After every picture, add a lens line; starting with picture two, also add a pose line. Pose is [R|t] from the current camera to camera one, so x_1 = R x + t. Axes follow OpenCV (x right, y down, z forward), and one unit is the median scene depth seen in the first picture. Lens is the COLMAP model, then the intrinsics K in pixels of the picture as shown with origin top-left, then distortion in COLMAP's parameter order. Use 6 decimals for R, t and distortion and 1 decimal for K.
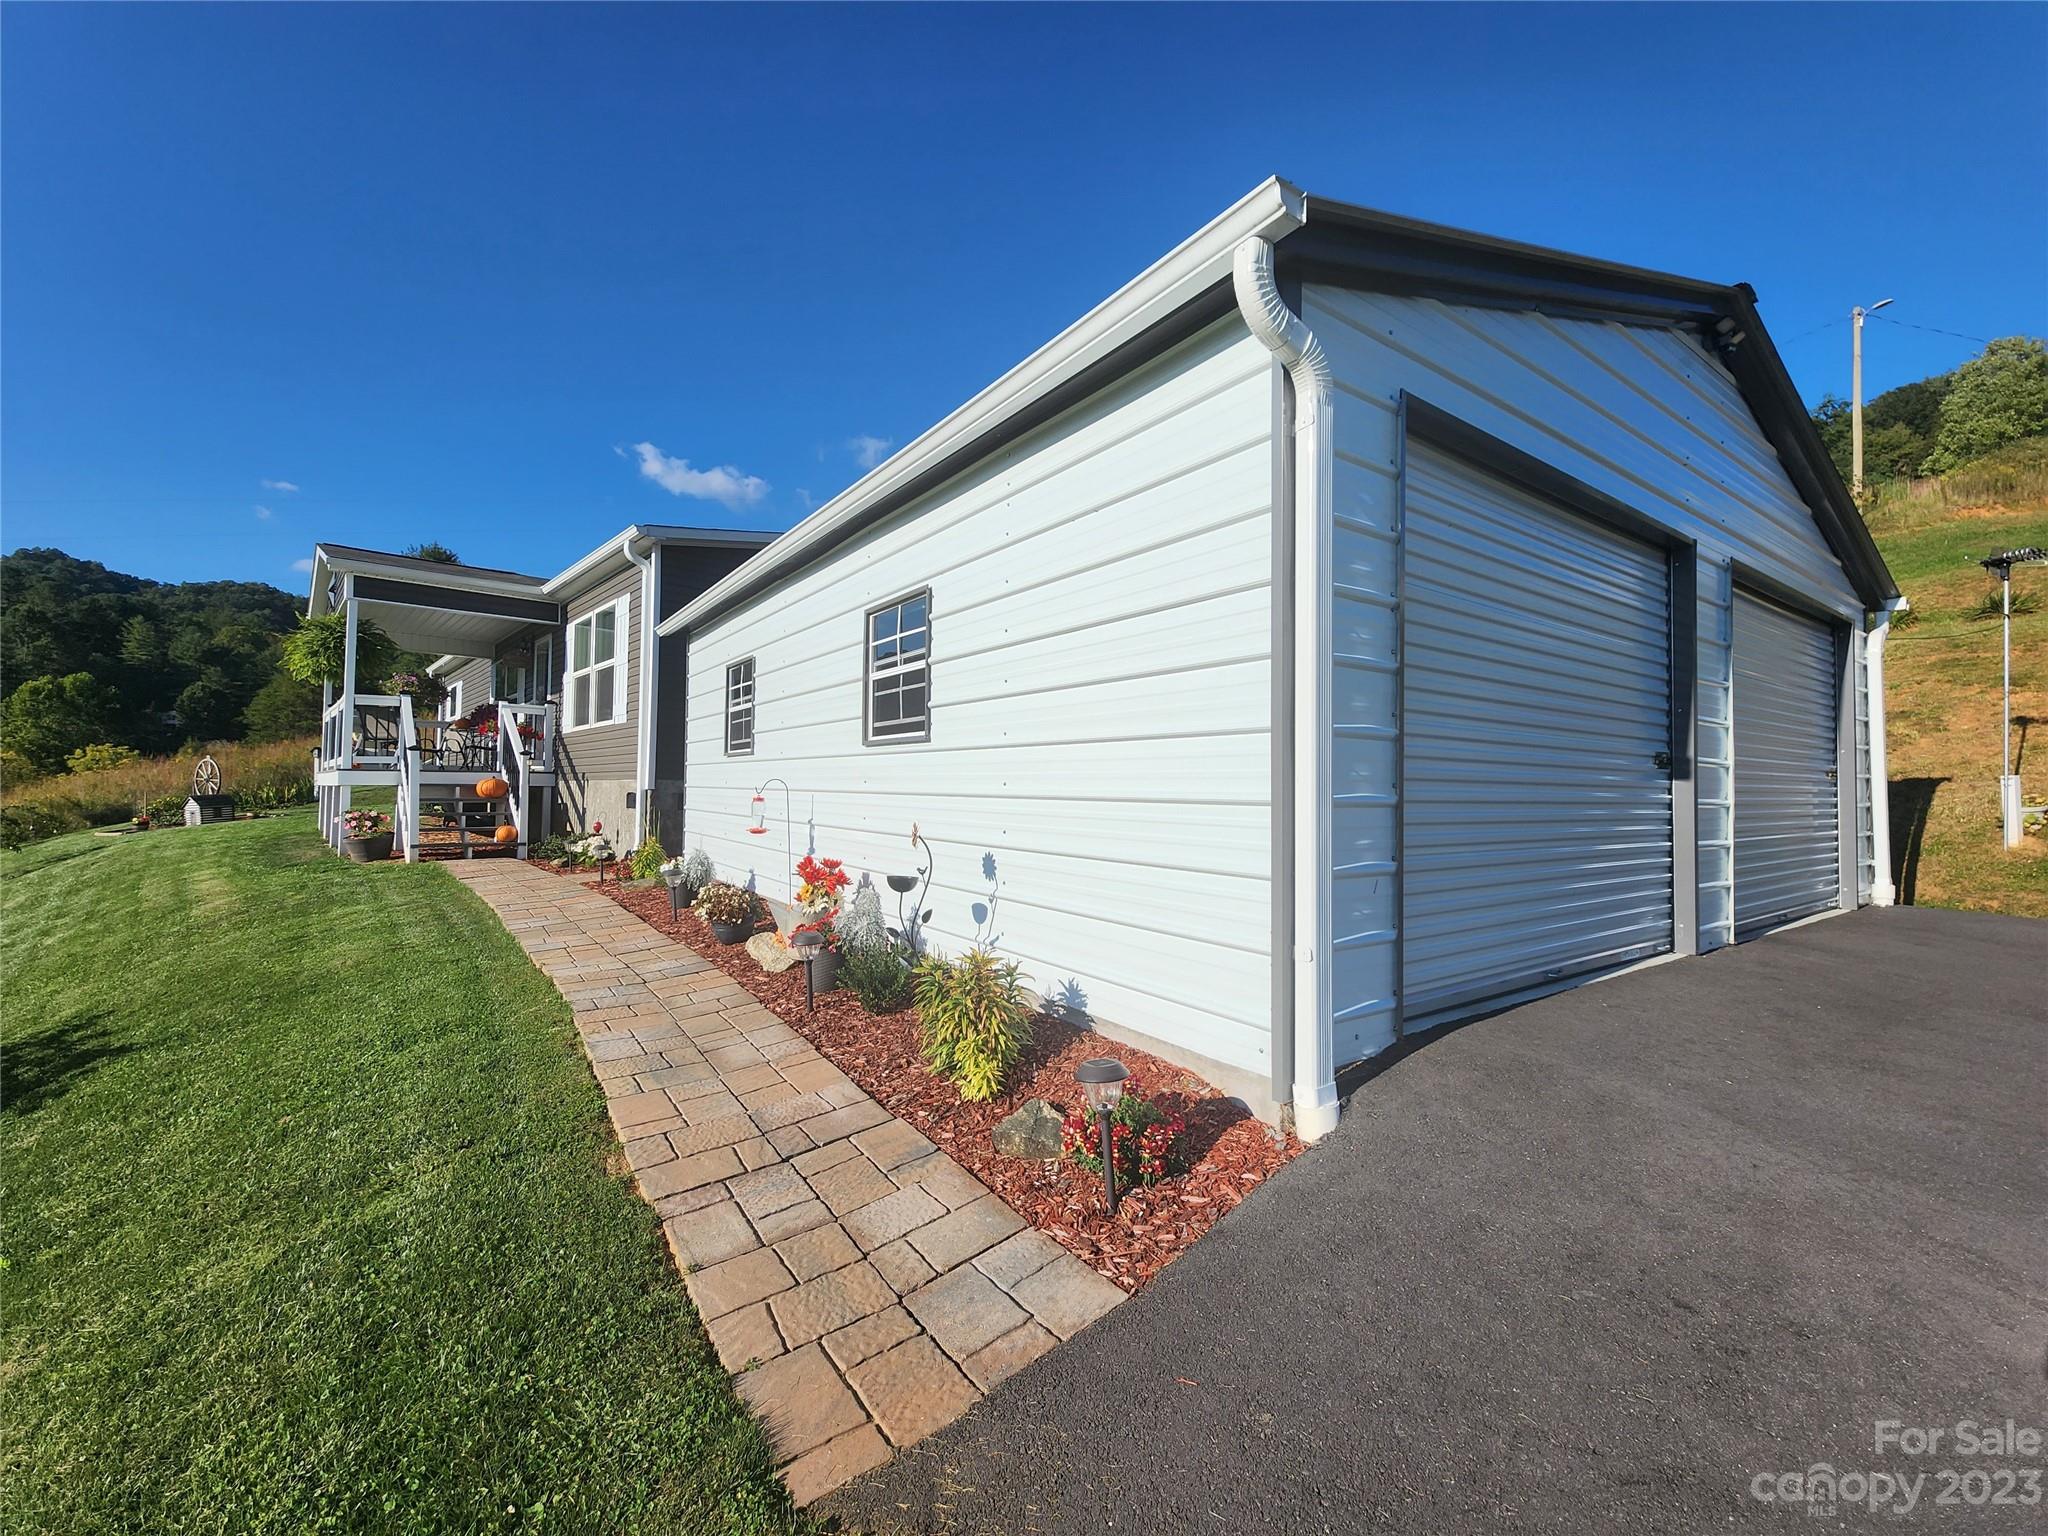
lens RADIAL K [[824.8, 0, 1024.3], [0, 824.8, 763.7], [0, 0, 1]] dist [0.024204, -0.017953]
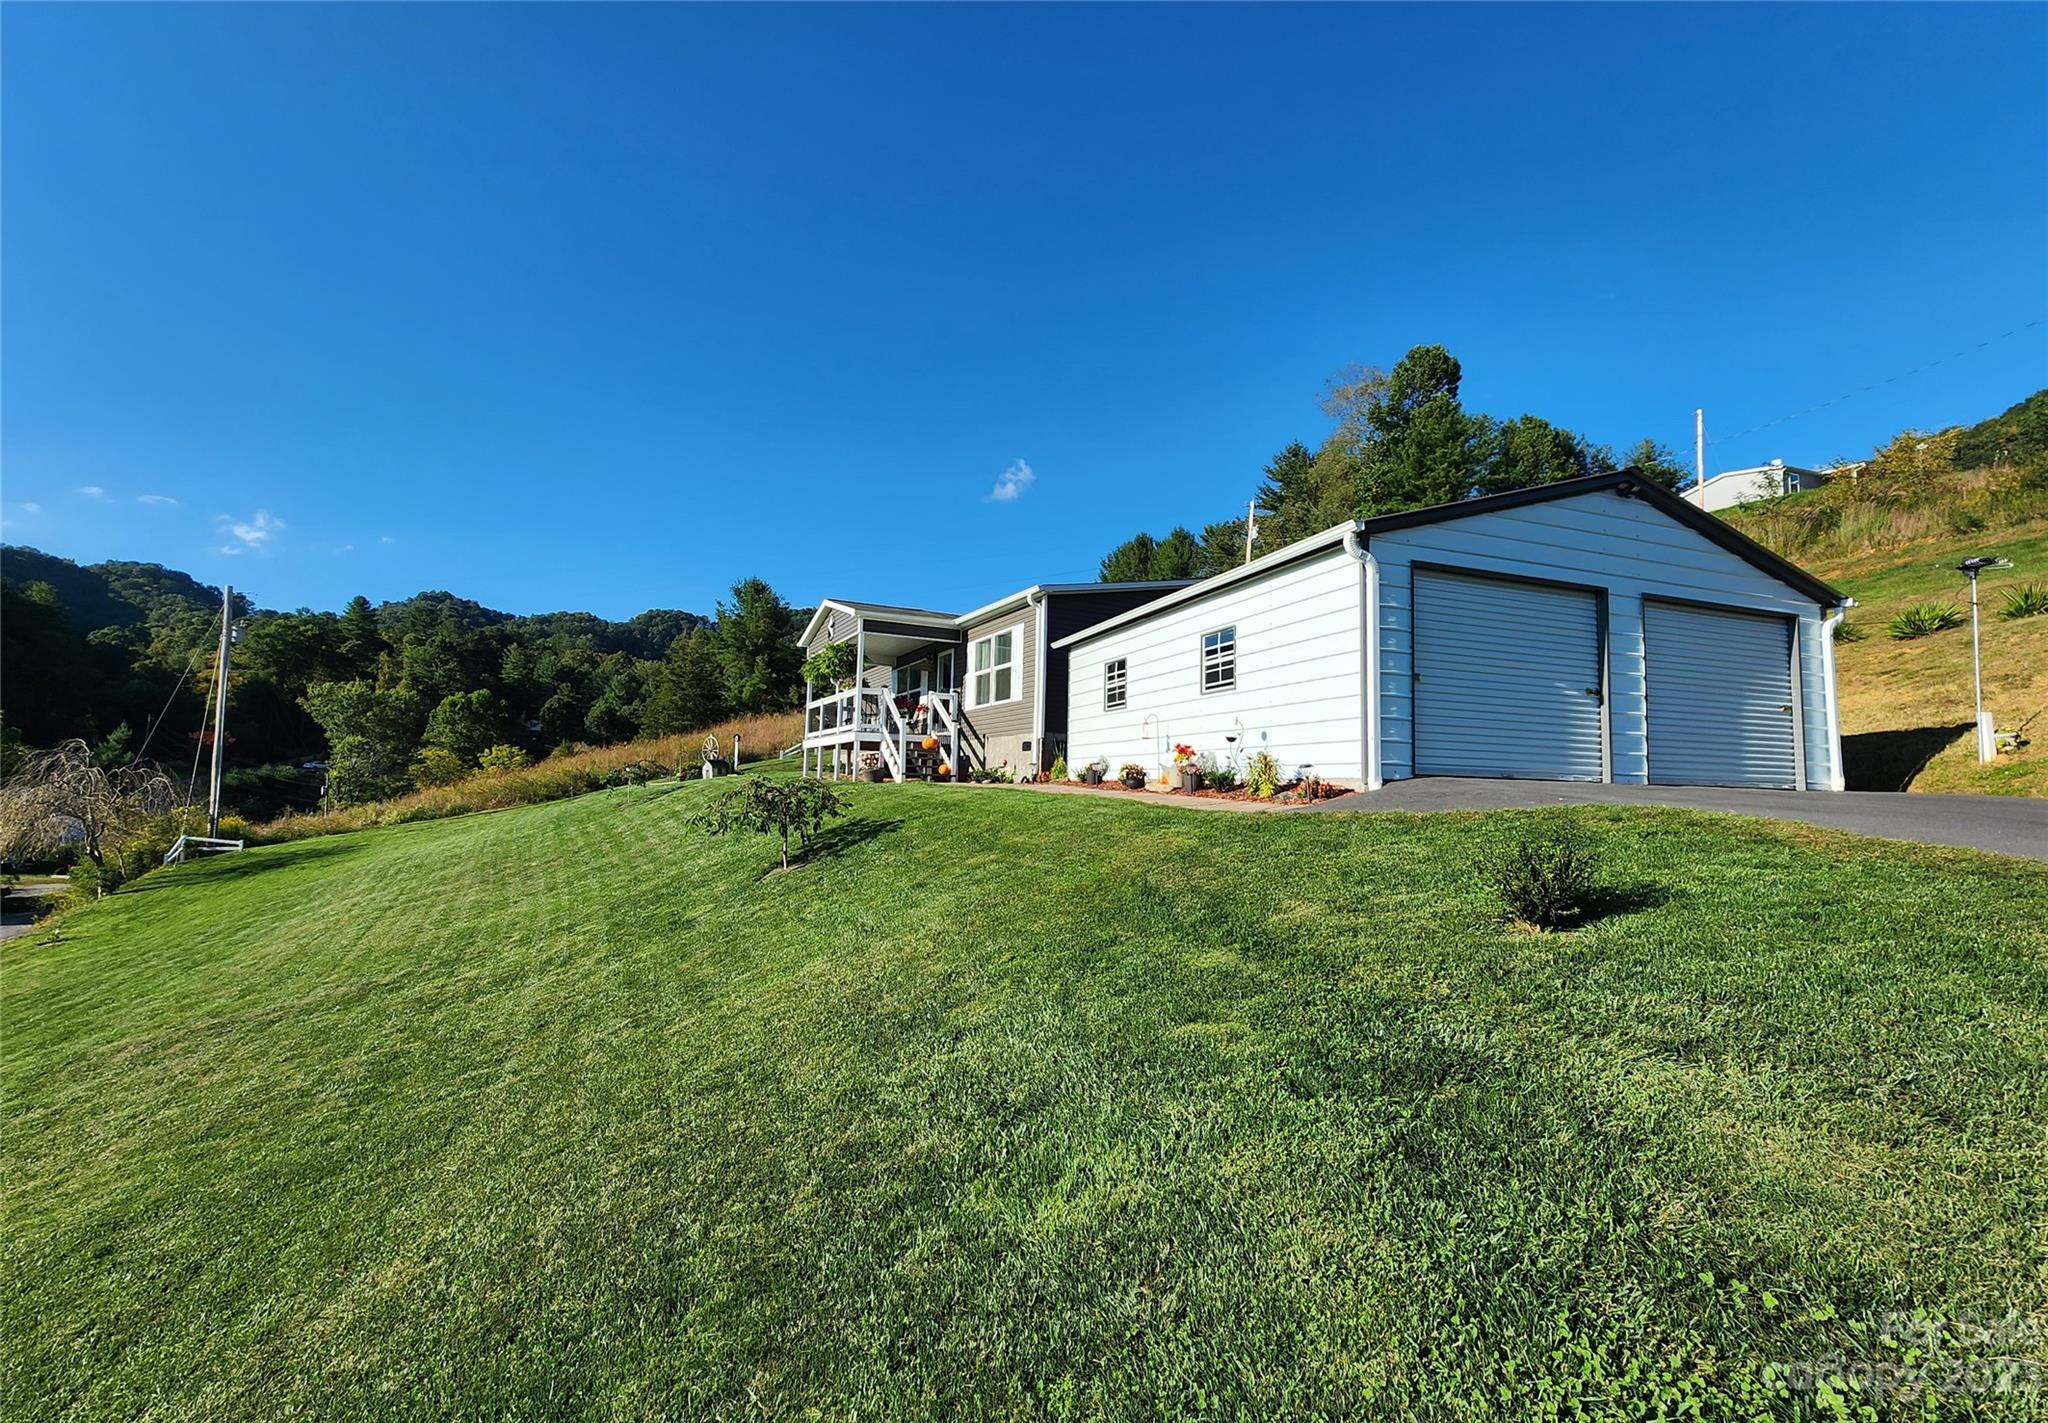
lens RADIAL K [[858.2, 0, 1019.8], [0, 858.2, 713.2], [0, 0, 1]] dist [-0.001674, 0.000442]
pose [[0.964333, -0.012631, -0.264392, -0.024348], [-0.004220, 0.998000, -0.063069, 0.075713], [0.264660, 0.061935, 0.962351, -0.582963]]
